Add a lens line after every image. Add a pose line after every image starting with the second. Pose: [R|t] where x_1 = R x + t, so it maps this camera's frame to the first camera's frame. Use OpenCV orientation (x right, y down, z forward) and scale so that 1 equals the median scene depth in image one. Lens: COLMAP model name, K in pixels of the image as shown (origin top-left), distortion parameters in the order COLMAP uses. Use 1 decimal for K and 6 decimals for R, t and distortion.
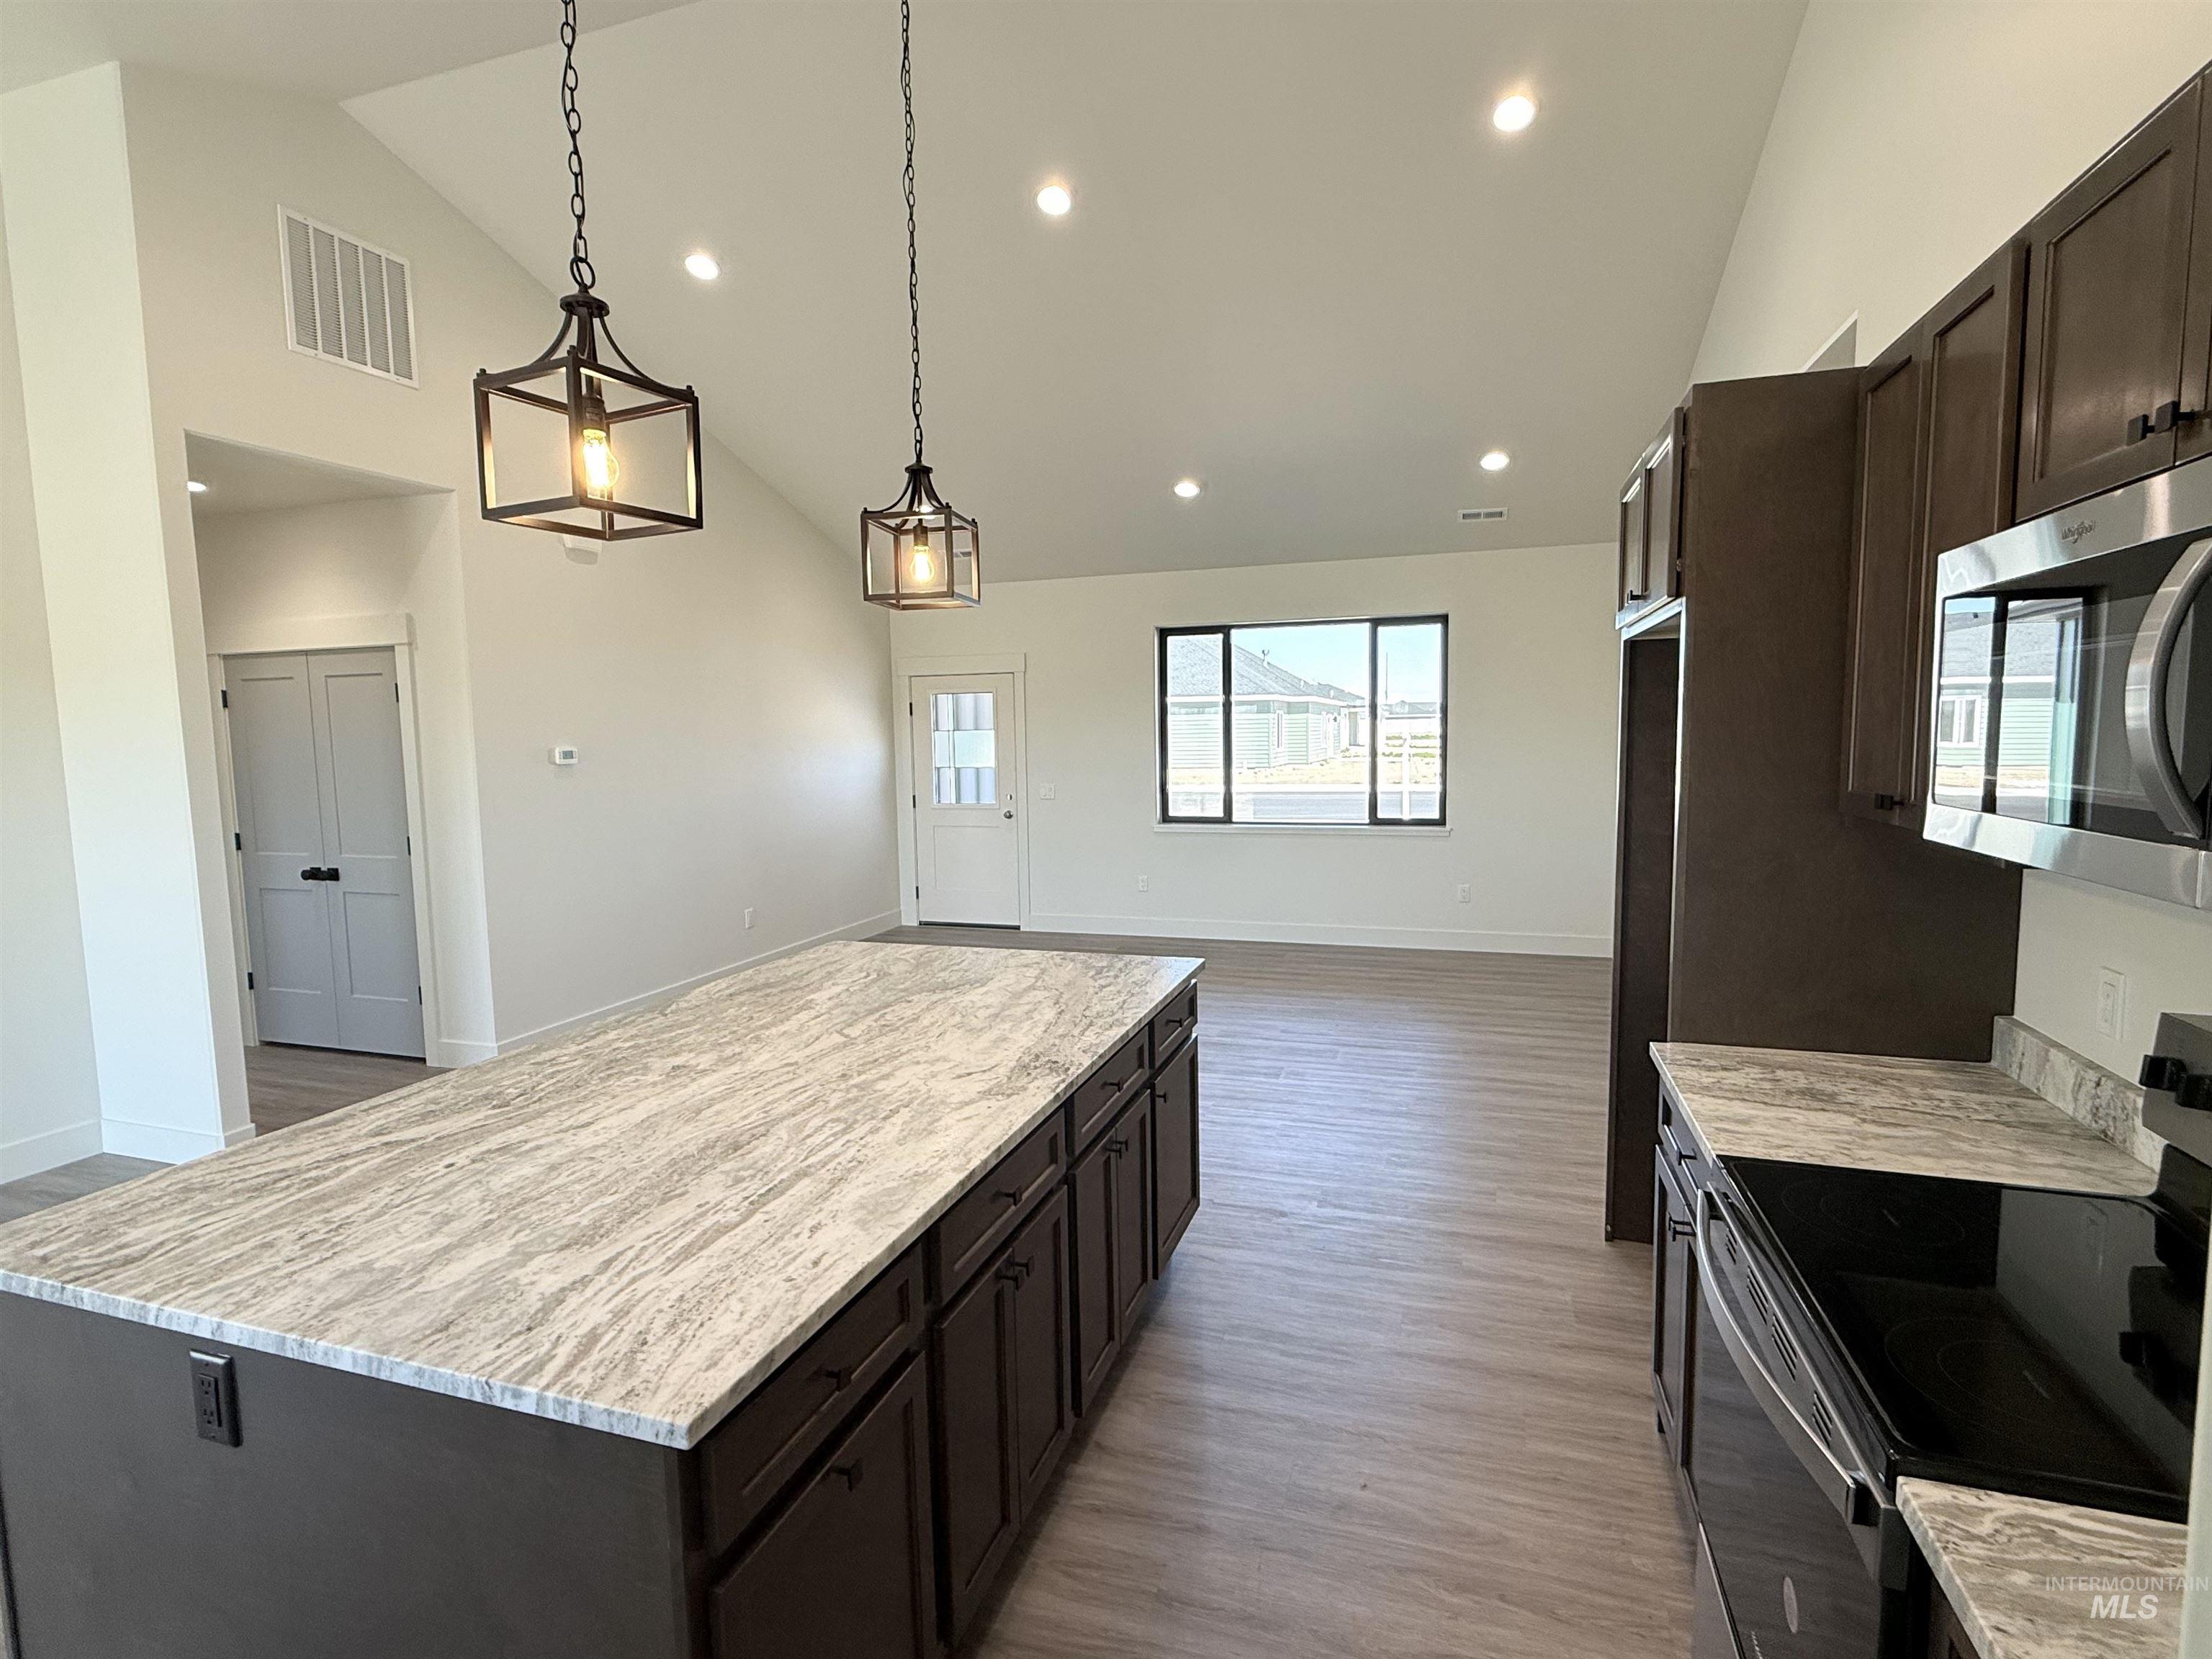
lens RADIAL K [[1078.9, 0, 1102.0], [0, 1078.9, 834.8], [0, 0, 1]] dist [-0.001312, 0.000372]
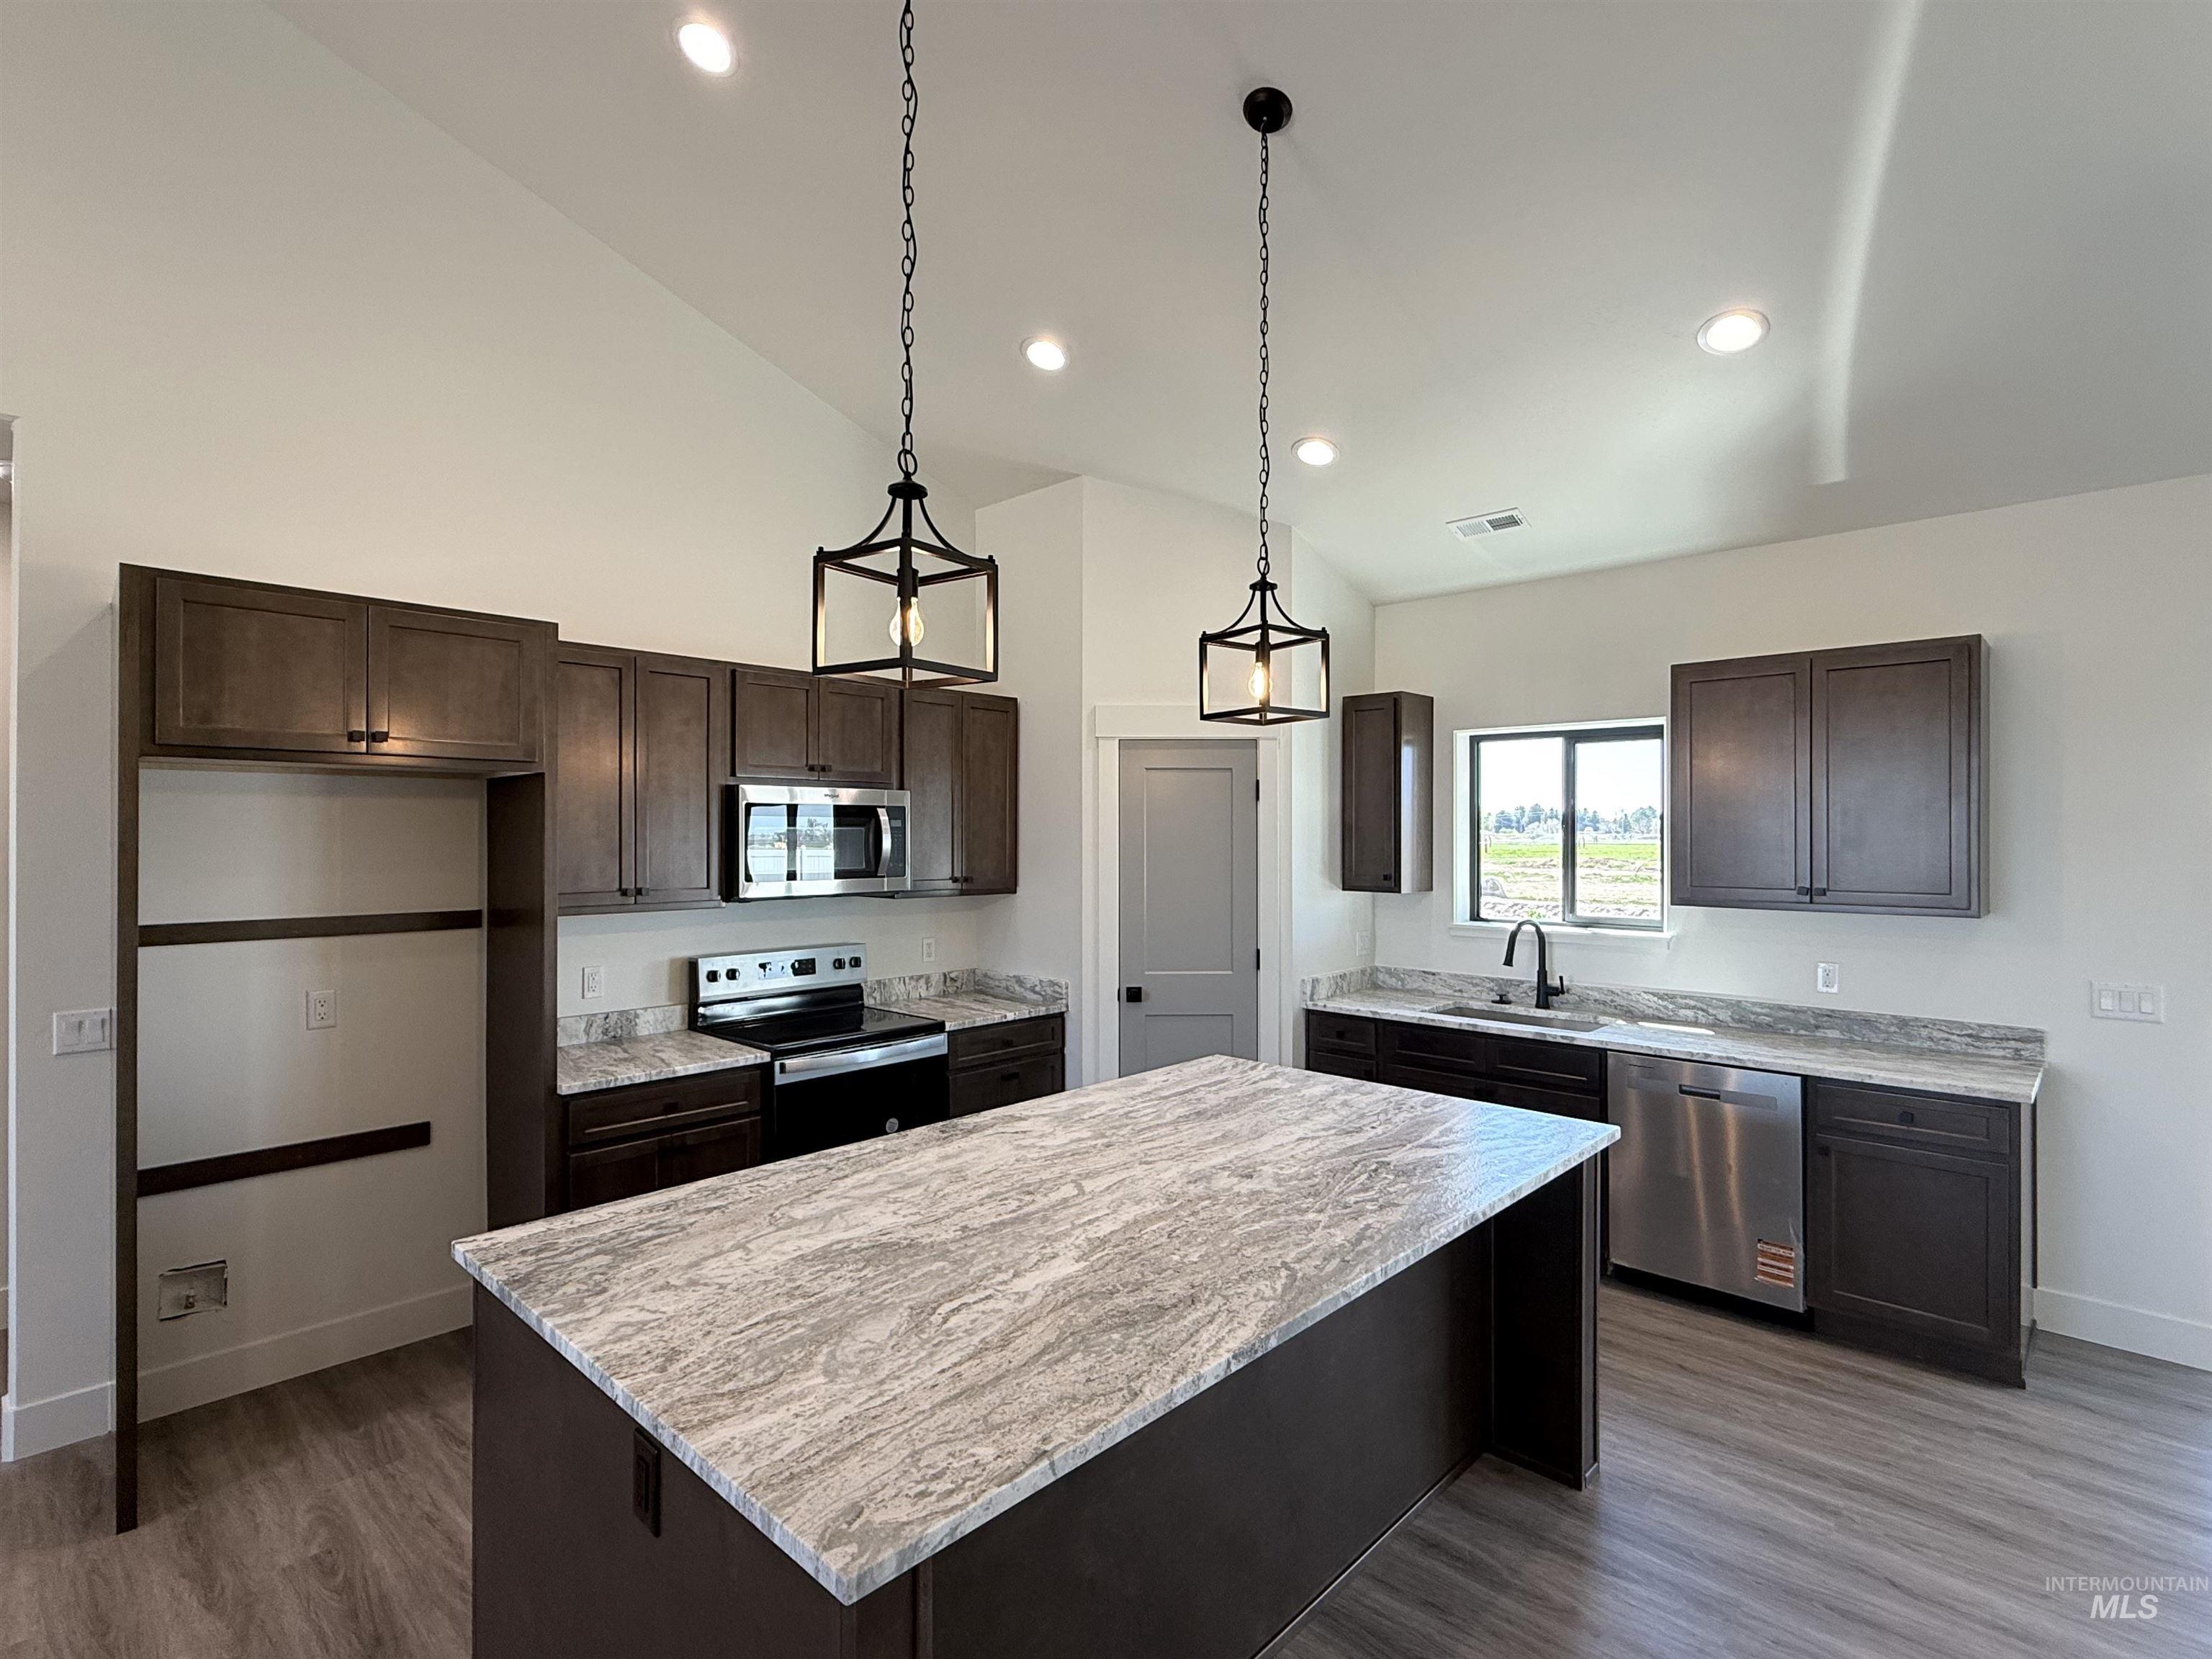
lens RADIAL K [[1078.9, 0, 1102.0], [0, 1078.9, 834.8], [0, 0, 1]] dist [-0.001312, 0.000372]
pose [[-0.907081, 0.014825, 0.420695, -0.714771], [0.054730, 0.995050, 0.082941, -0.206391], [-0.417383, 0.098259, -0.903403, 1.982968]]
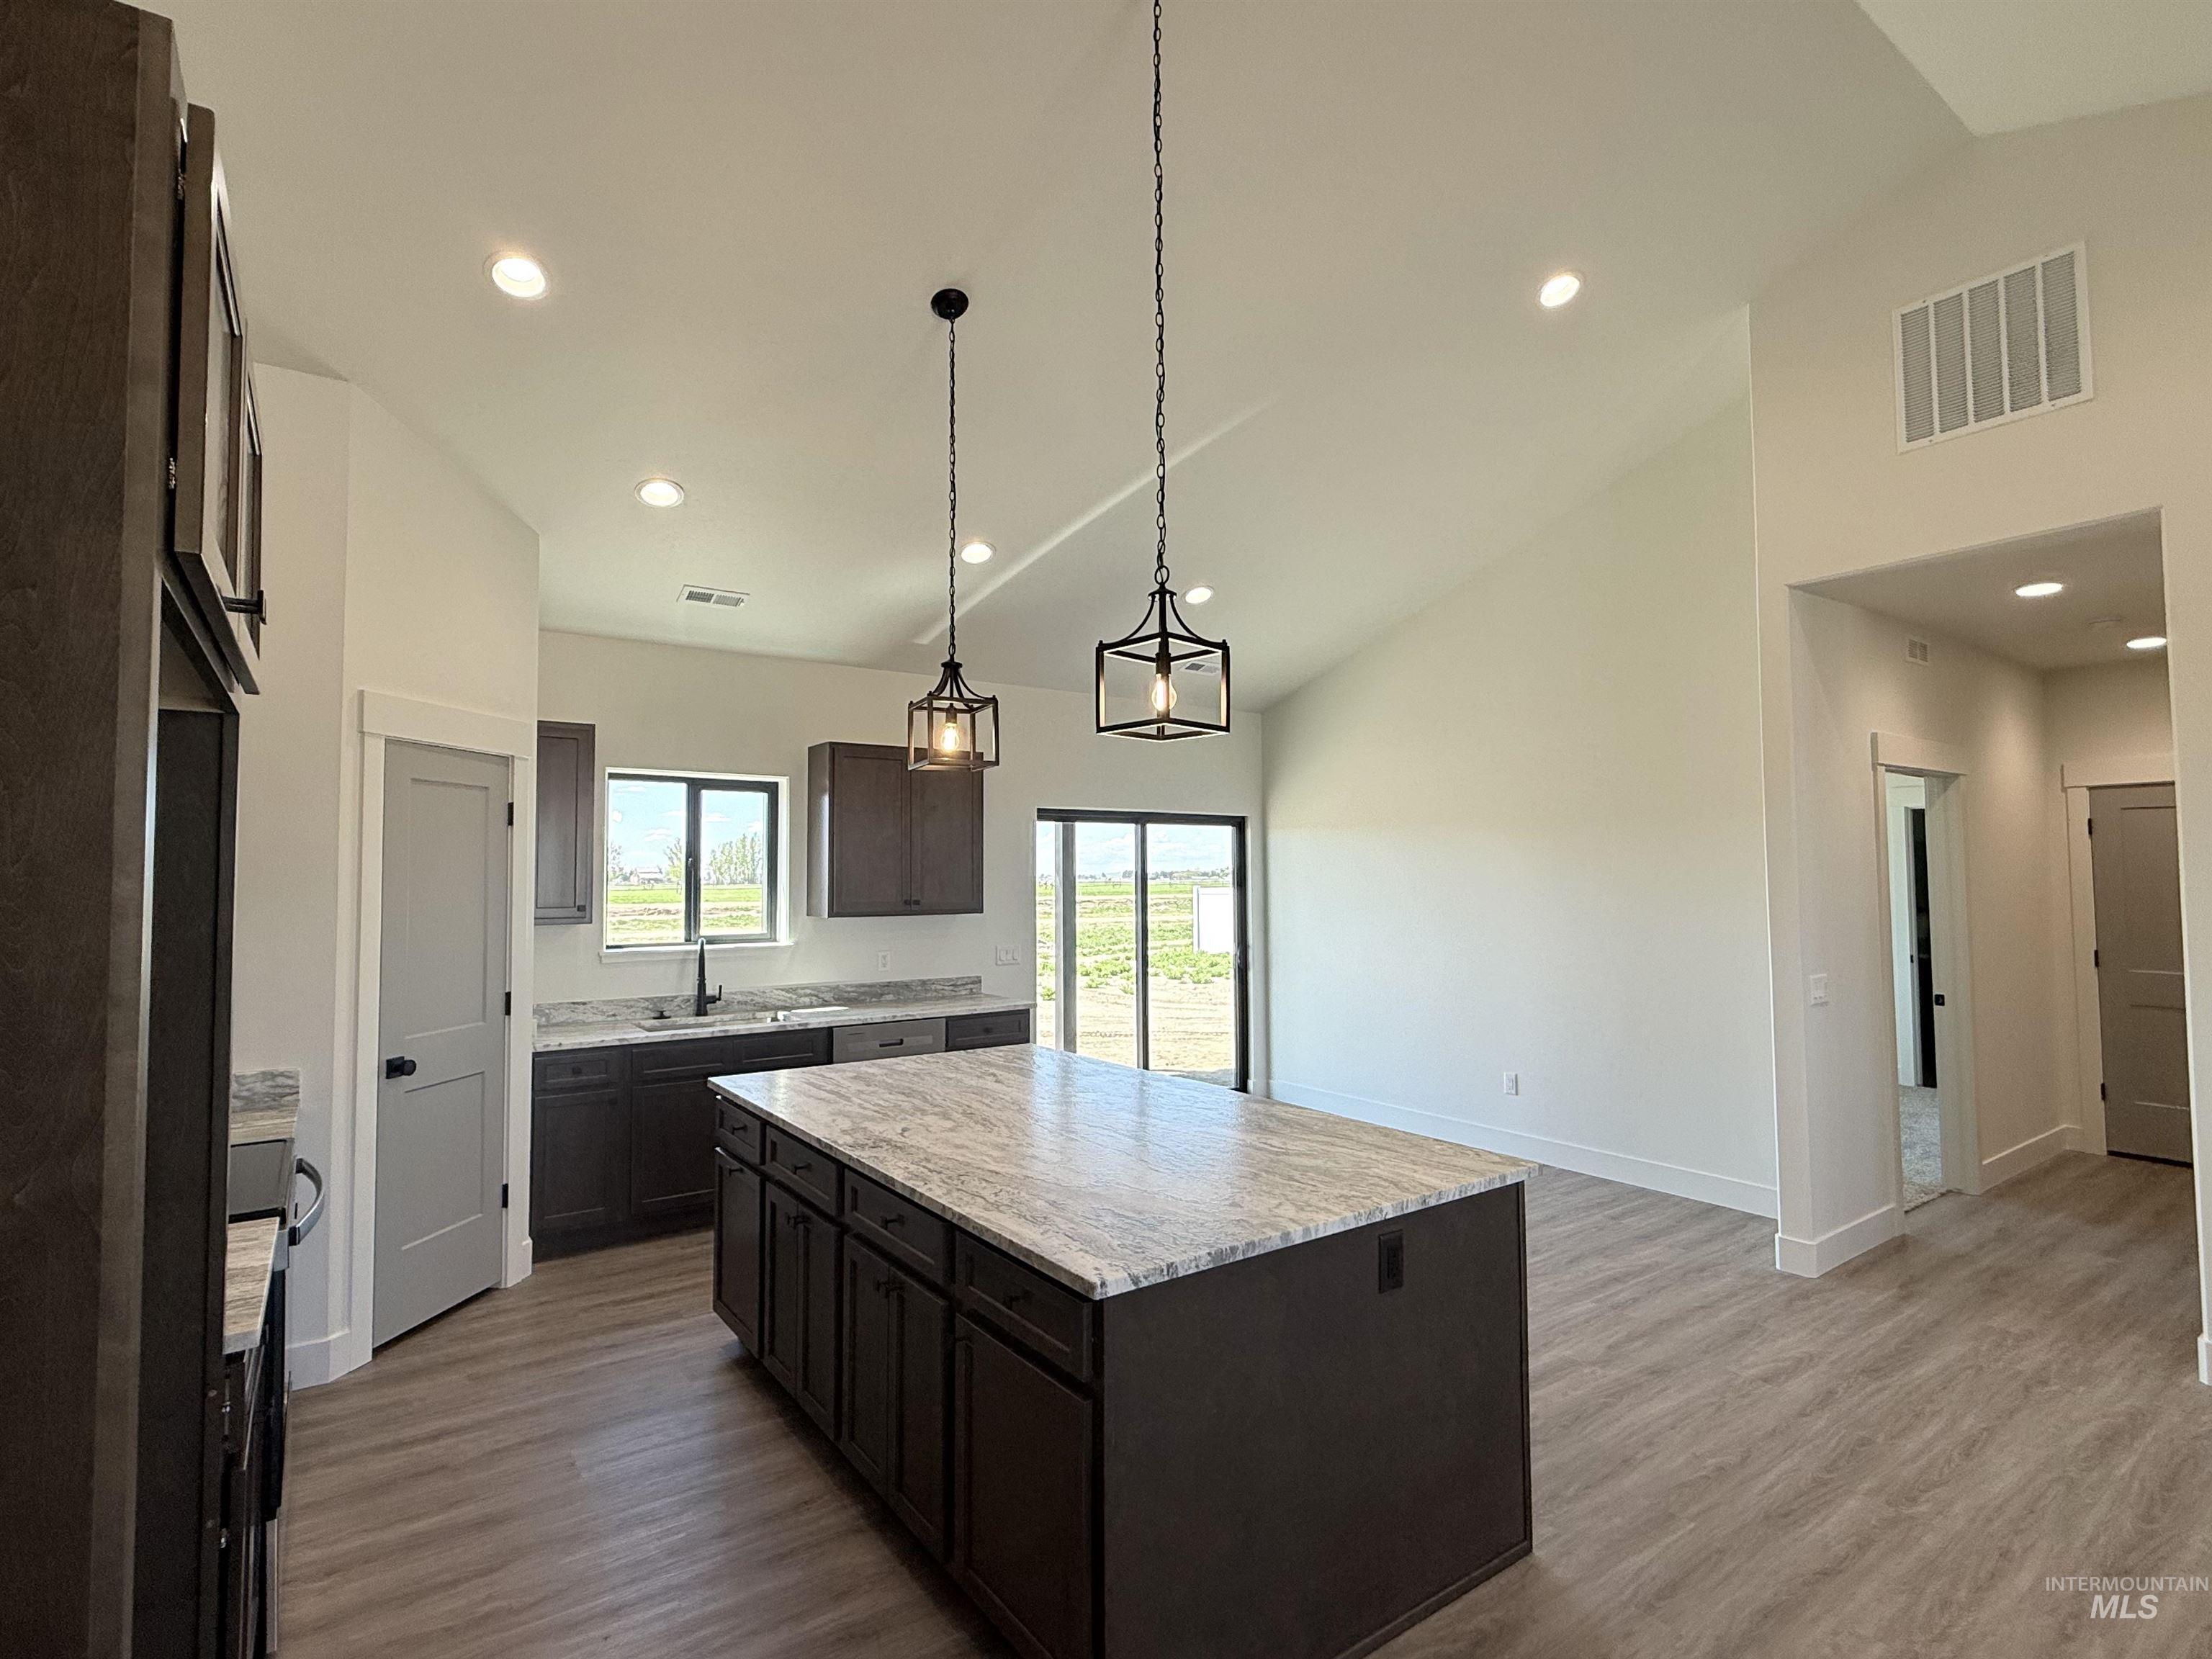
lens RADIAL K [[1078.9, 0, 1102.0], [0, 1078.9, 834.8], [0, 0, 1]] dist [-0.001312, 0.000372]
pose [[-0.578516, -0.014501, -0.815542, 0.791014], [-0.064072, 0.997560, 0.027713, -0.183247], [0.813150, 0.068286, -0.578034, 1.879793]]
